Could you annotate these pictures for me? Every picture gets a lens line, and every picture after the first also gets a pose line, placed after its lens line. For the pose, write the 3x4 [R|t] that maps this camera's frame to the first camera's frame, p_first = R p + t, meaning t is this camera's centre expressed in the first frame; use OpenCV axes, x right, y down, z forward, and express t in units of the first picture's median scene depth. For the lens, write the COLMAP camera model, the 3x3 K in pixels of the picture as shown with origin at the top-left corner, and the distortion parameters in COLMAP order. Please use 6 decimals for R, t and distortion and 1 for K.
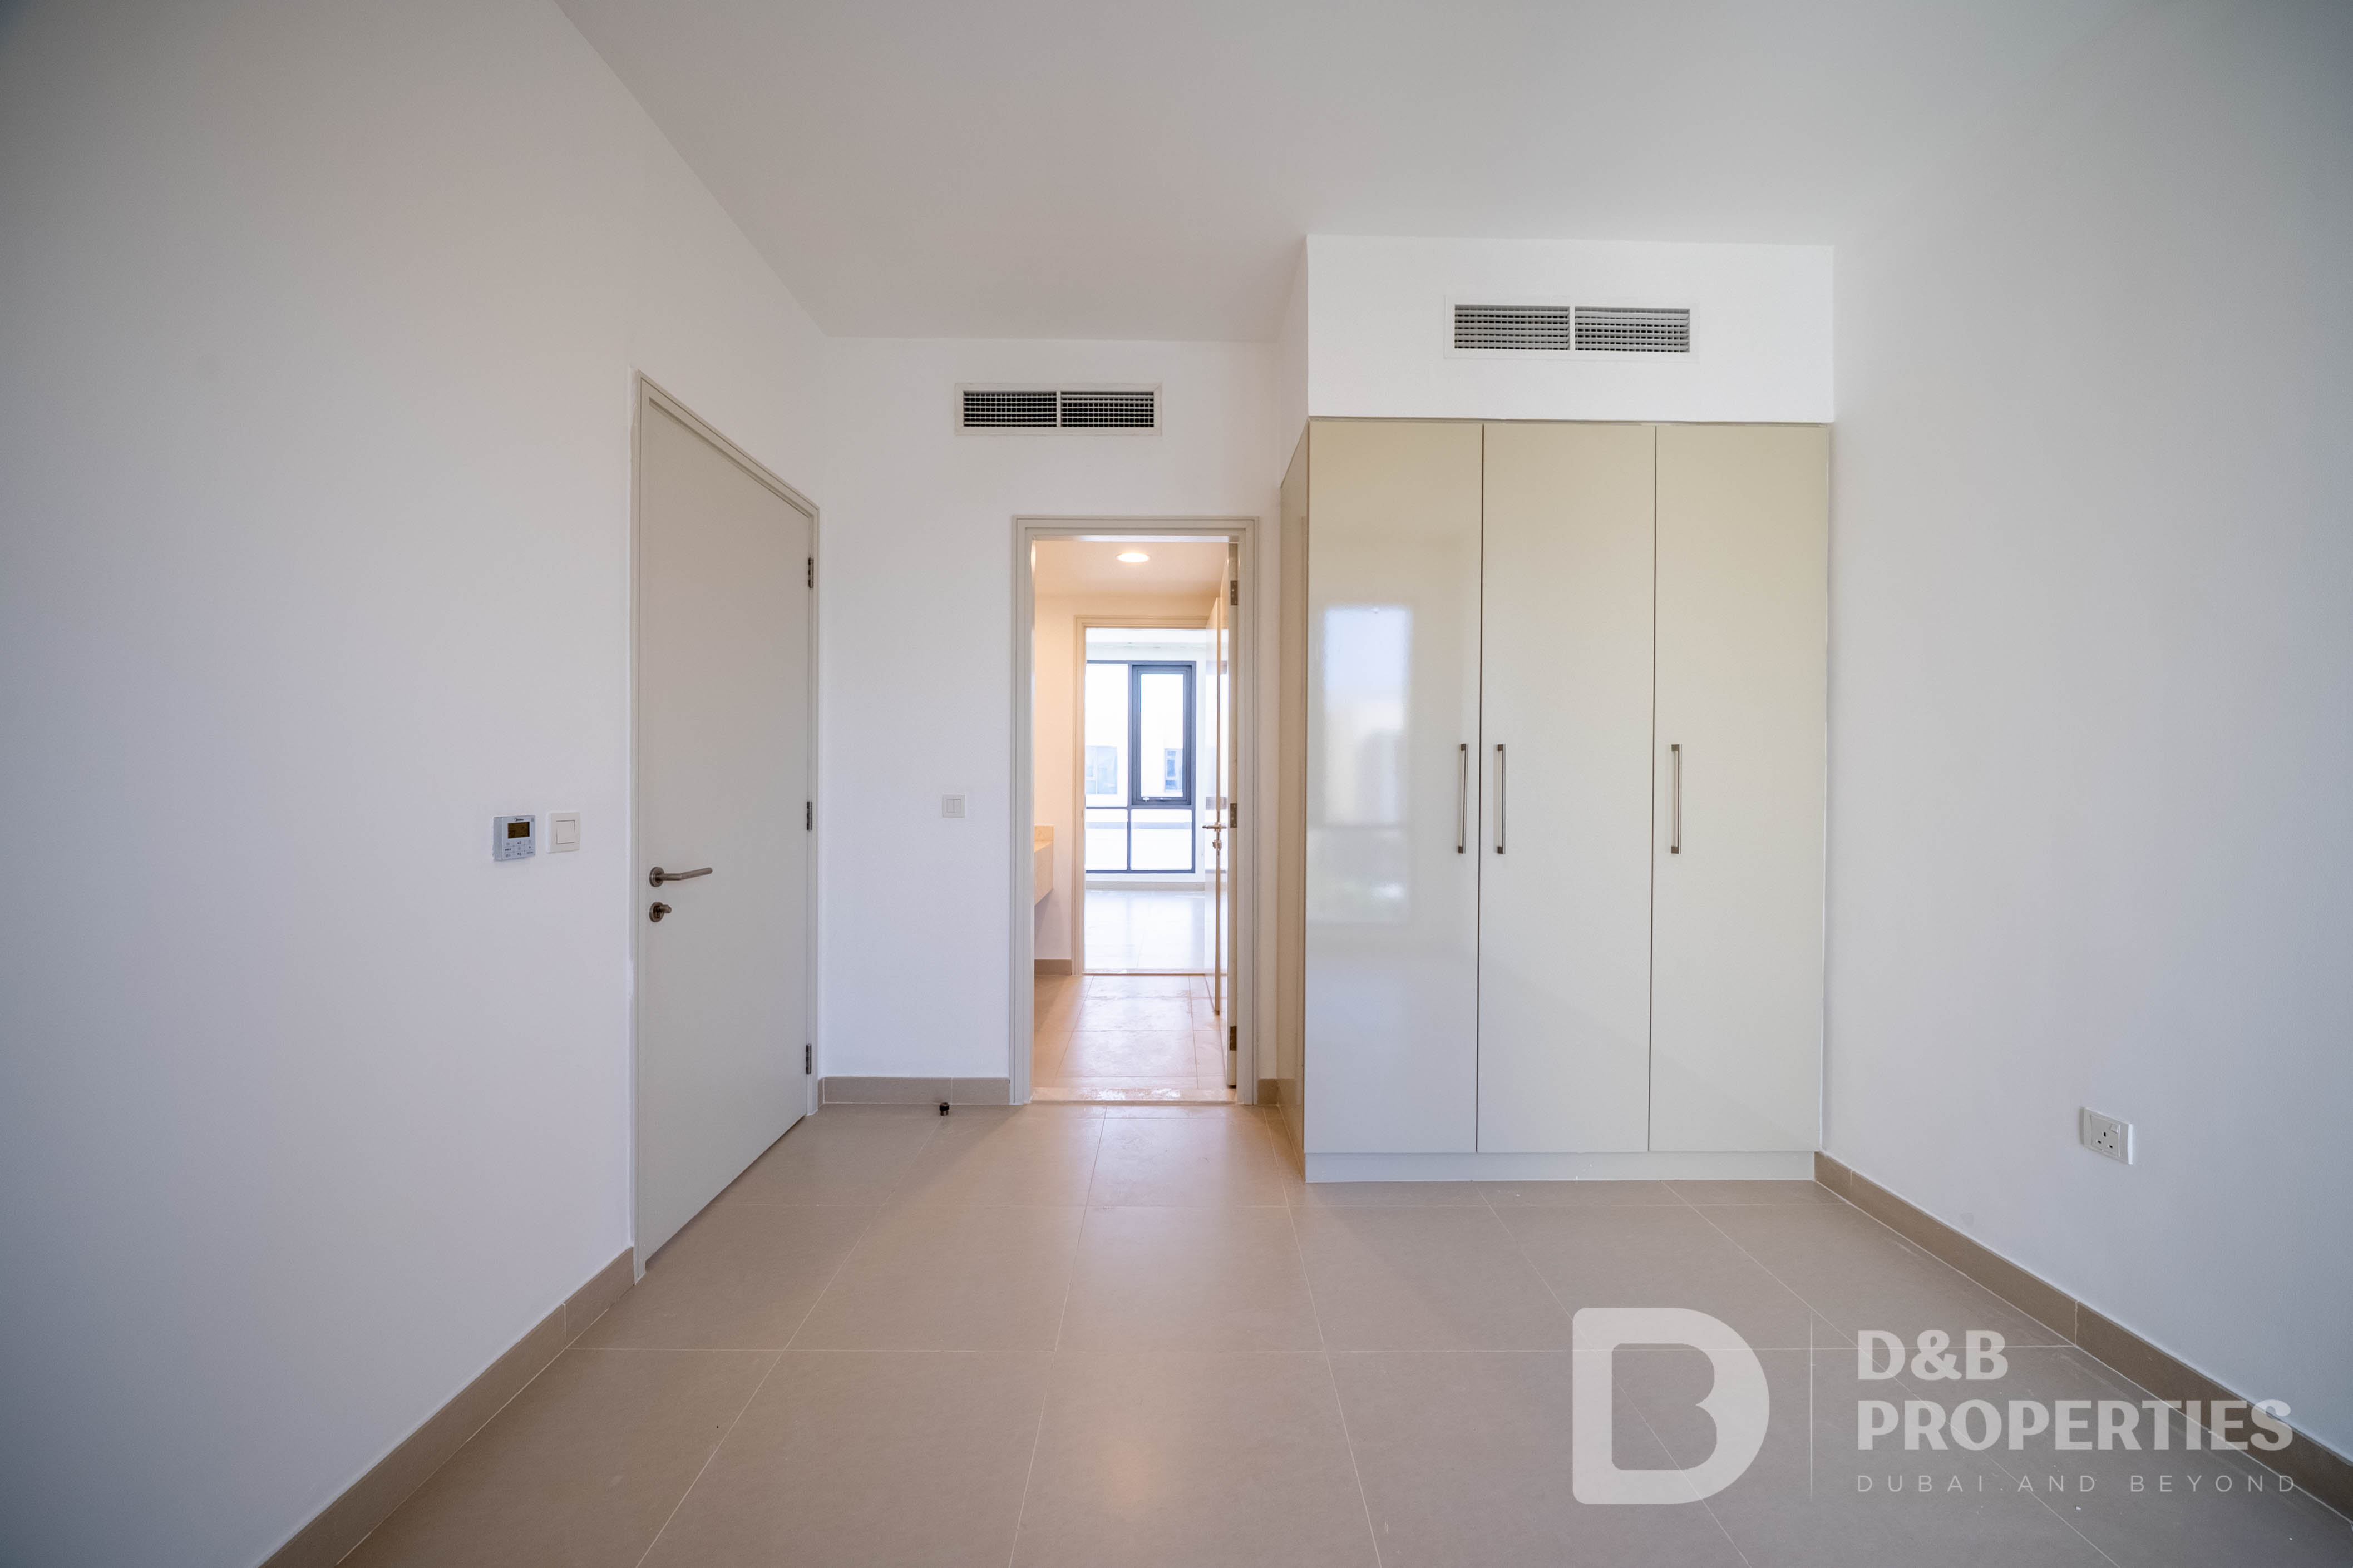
lens RADIAL K [[824.7, 0, 1182.5], [0, 824.7, 776.7], [0, 0, 1]] dist [-0.001855, -0.001170]
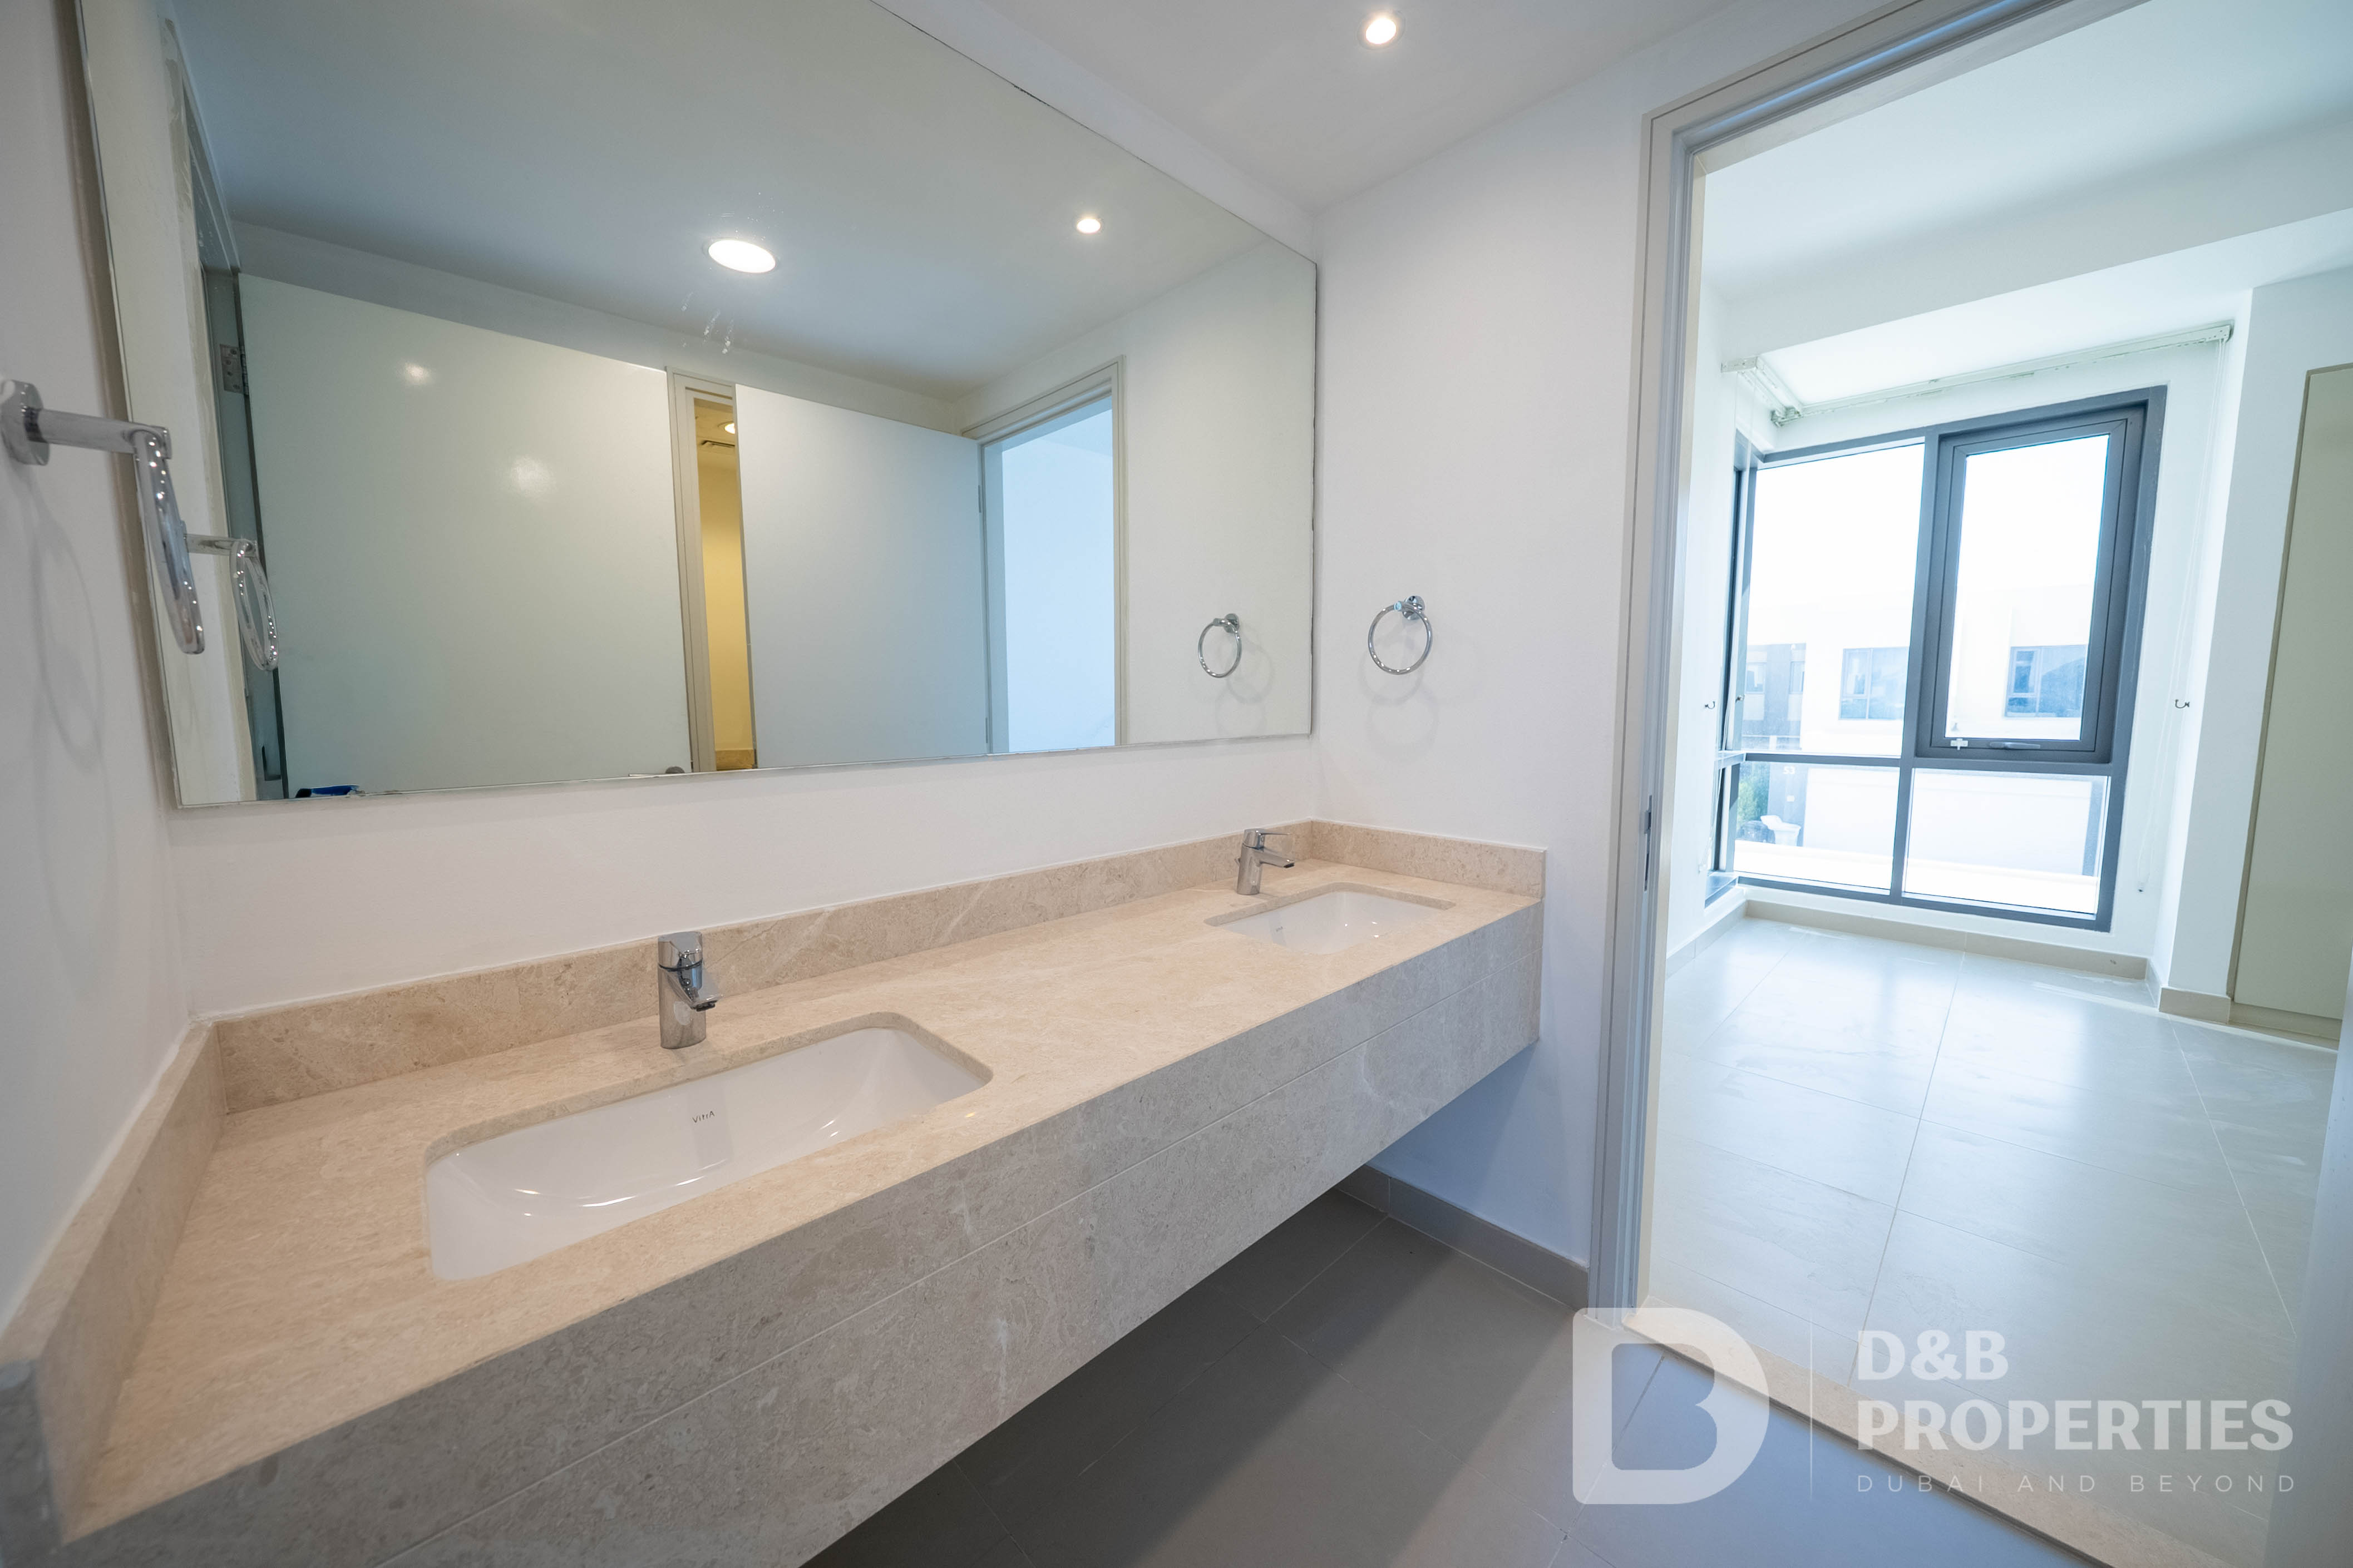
lens RADIAL K [[824.7, 0, 1172.0], [0, 824.7, 769.0], [0, 0, 1]] dist [-0.001855, -0.001170]
pose [[0.689358, 0.060166, -0.721918, -0.015938], [0.003828, 0.996229, 0.086683, 0.000462], [0.724410, -0.062519, 0.686528, 0.394661]]
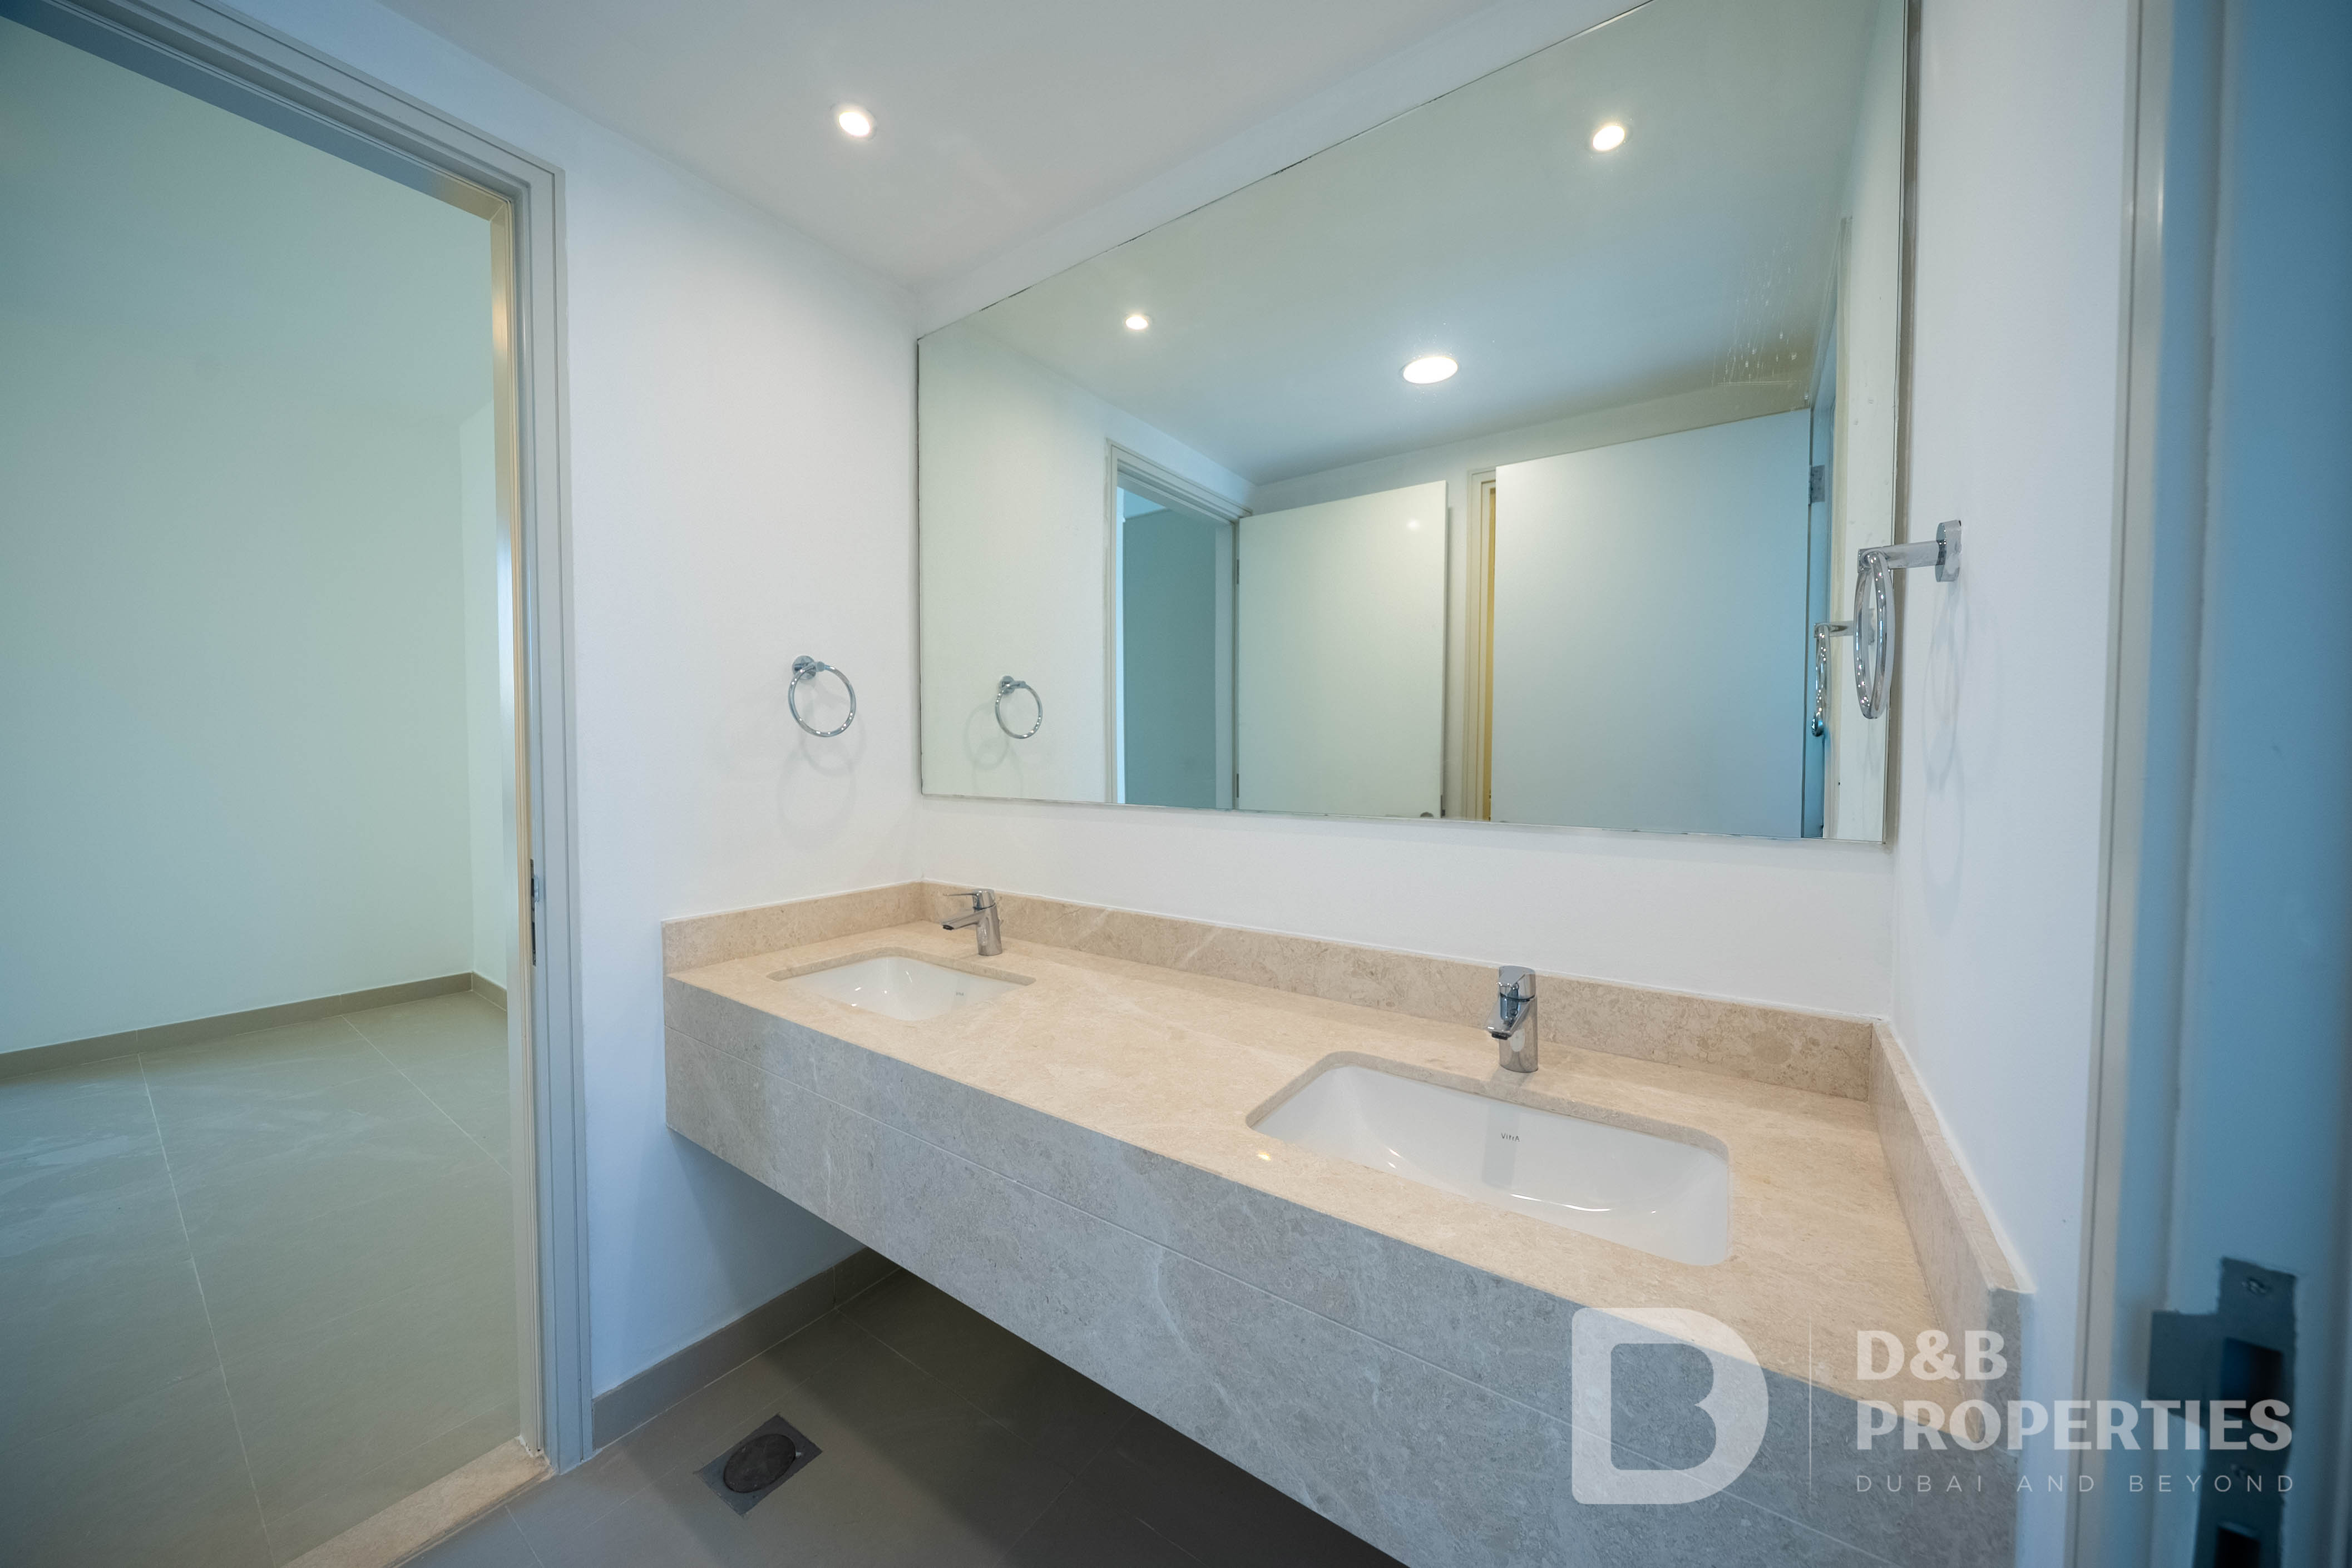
lens RADIAL K [[824.5, 0, 1216.2], [0, 824.5, 775.5], [0, 0, 1]] dist [-0.001855, -0.001170]
pose [[-0.580127, 0.023474, -0.814187, -0.015749], [-0.005892, 0.999438, 0.033013, -0.001411], [0.814504, 0.023949, -0.579663, 0.597549]]
